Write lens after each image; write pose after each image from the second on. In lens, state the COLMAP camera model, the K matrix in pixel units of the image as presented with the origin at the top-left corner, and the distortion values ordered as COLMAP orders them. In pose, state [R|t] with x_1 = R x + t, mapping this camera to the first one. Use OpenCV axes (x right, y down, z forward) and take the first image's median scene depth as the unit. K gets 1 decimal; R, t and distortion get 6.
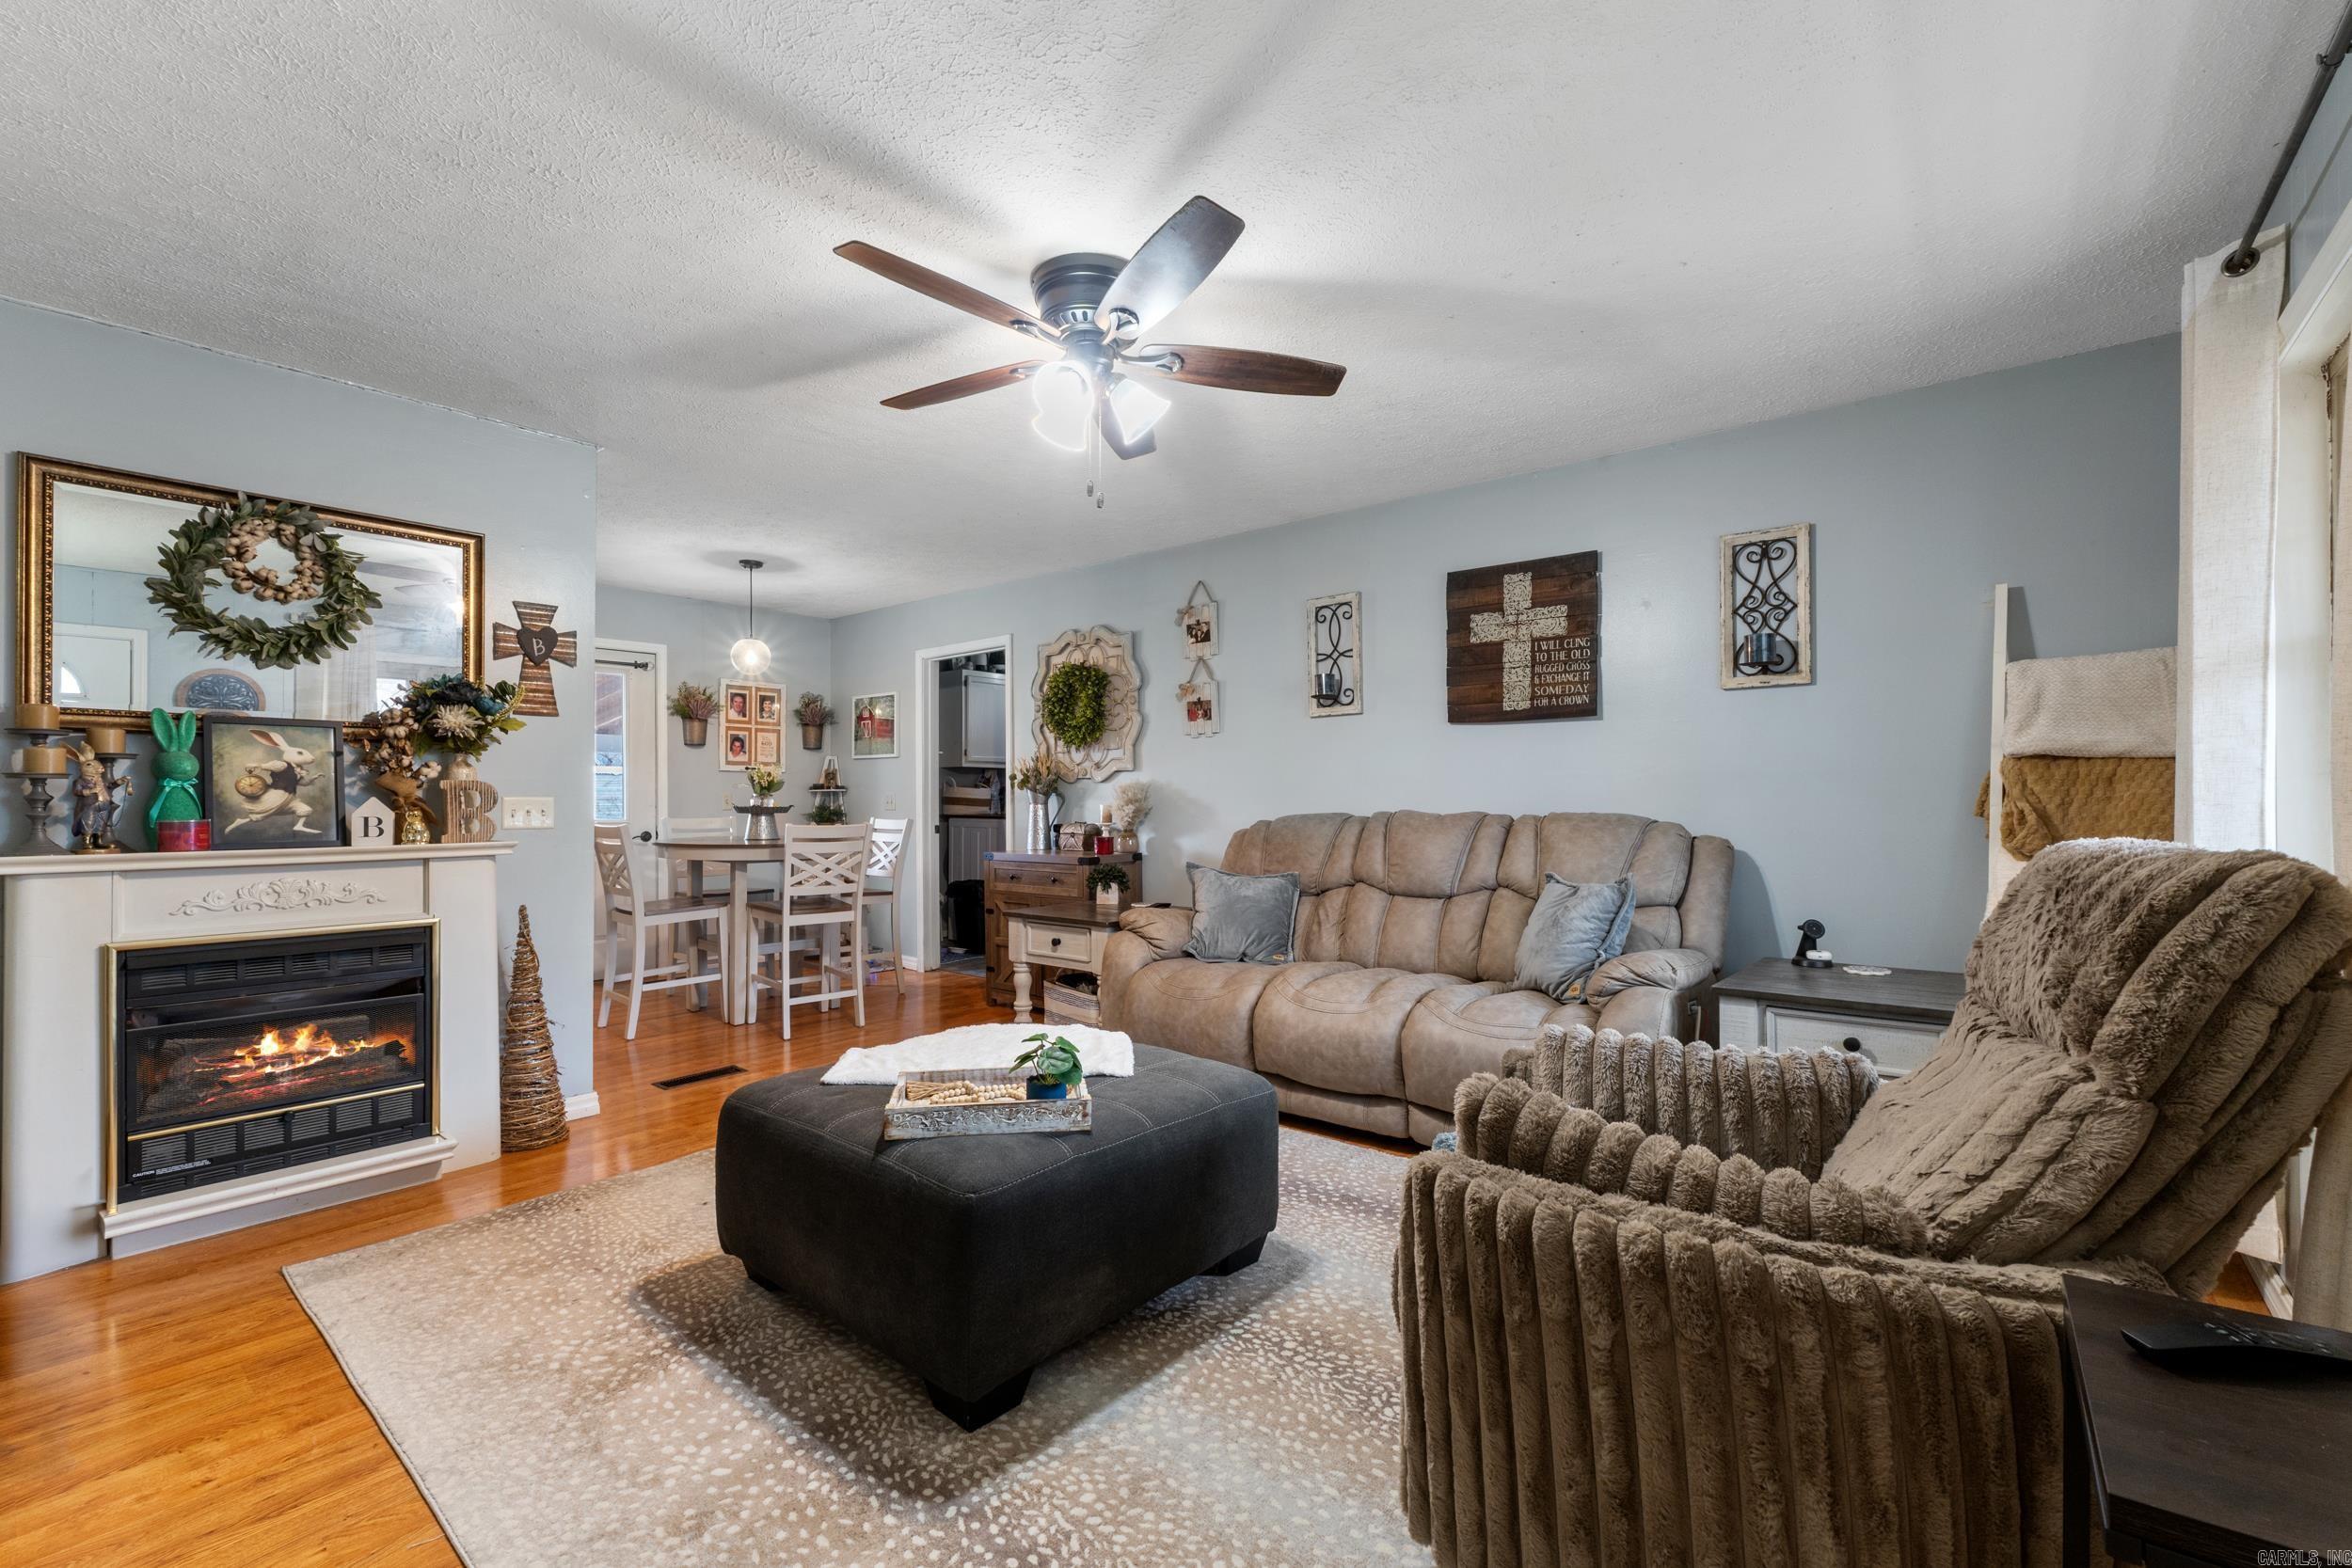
lens RADIAL K [[995.7, 0, 1180.8], [0, 995.7, 795.7], [0, 0, 1]] dist [0.002928, 0.000942]
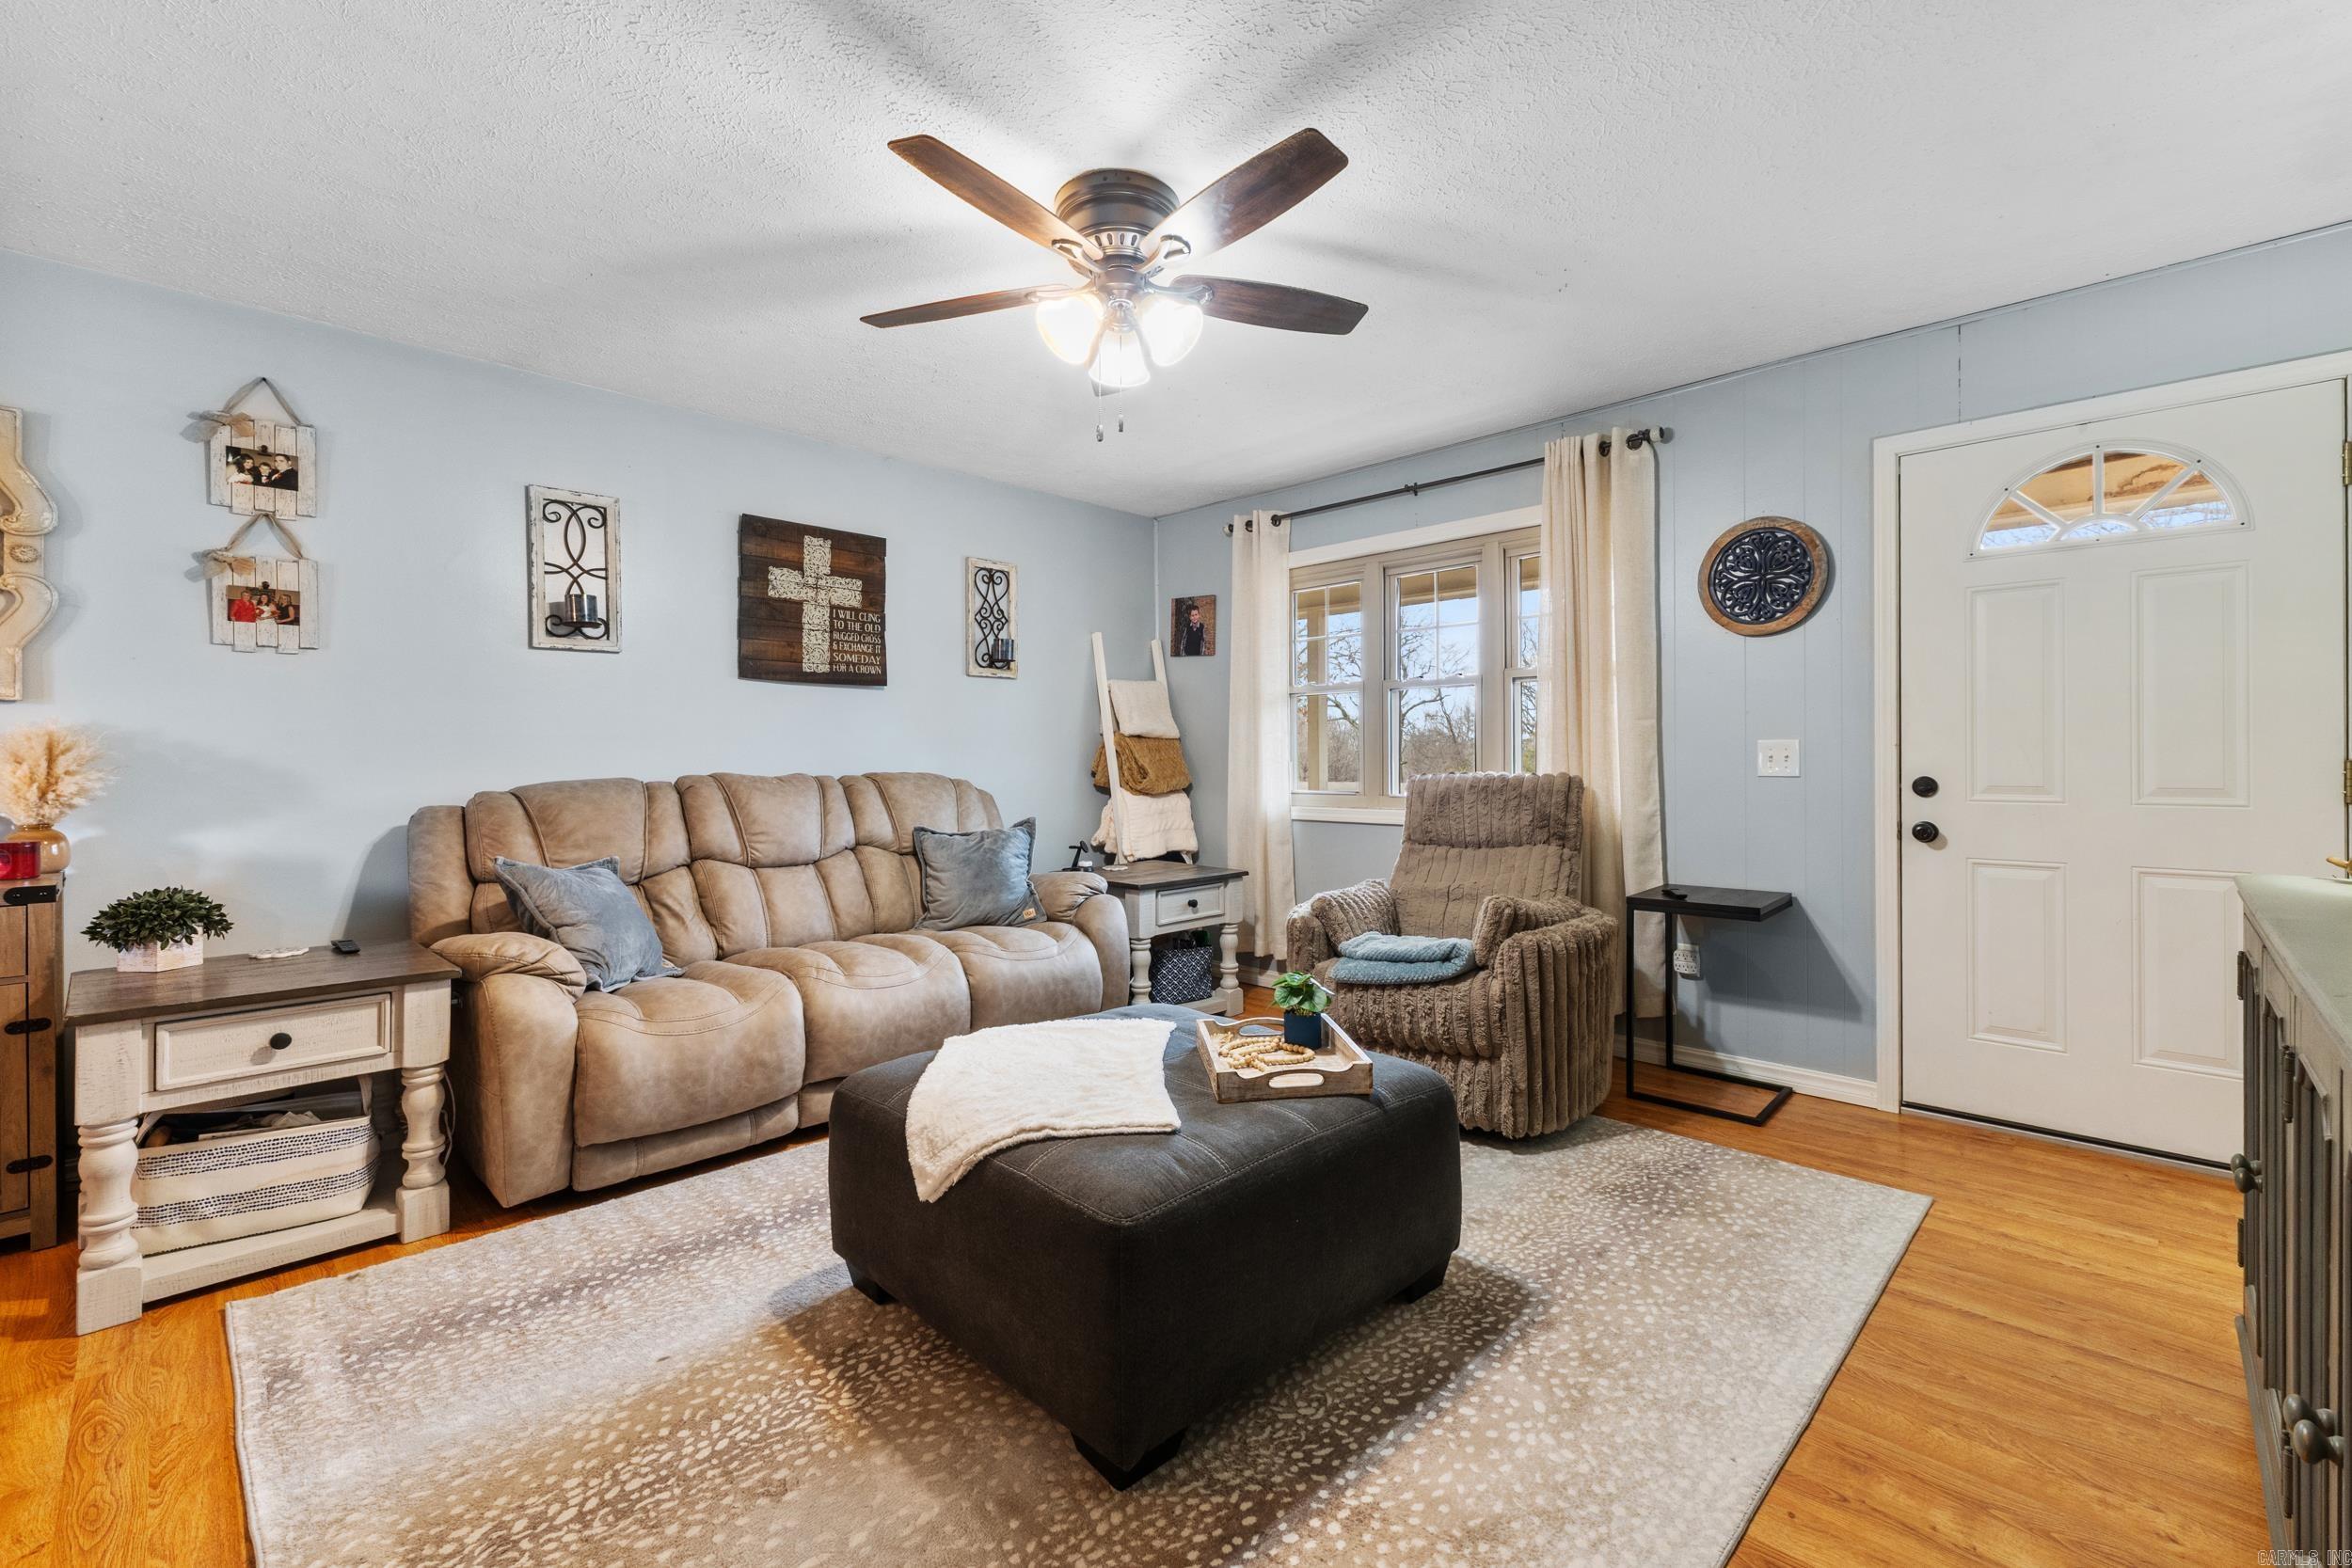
lens RADIAL K [[995.7, 0, 1186.9], [0, 995.7, 767.6], [0, 0, 1]] dist [0.002928, 0.000942]
pose [[0.090456, -0.005871, 0.995883, -0.633426], [-0.000278, 0.999982, 0.005920, 0.004547], [-0.995900, -0.000813, 0.090453, 0.530549]]
